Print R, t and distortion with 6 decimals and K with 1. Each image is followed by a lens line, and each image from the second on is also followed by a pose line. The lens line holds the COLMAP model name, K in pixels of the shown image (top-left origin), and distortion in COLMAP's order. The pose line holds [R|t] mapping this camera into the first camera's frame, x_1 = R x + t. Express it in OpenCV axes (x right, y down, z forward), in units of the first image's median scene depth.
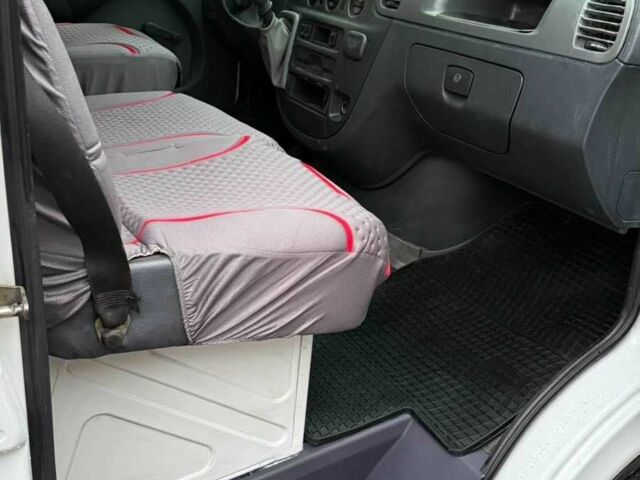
lens RADIAL K [[801.0, 0, 321.6], [0, 801.0, 243.0], [0, 0, 1]] dist [0.161727, -0.341473]
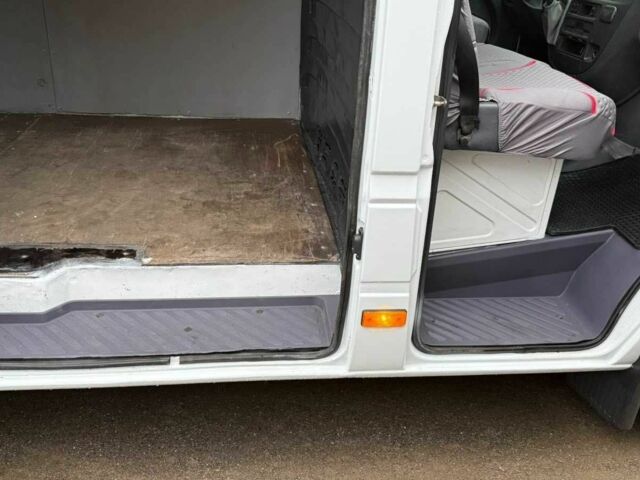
lens RADIAL K [[603.7, 0, 314.9], [0, 603.7, 237.3], [0, 0, 1]] dist [0.105974, -0.170986]
pose [[0.930700, 0.129714, -0.342011, -0.028276], [-0.110901, 0.991066, 0.074092, 0.180292], [0.348566, -0.031028, 0.936770, -0.384242]]
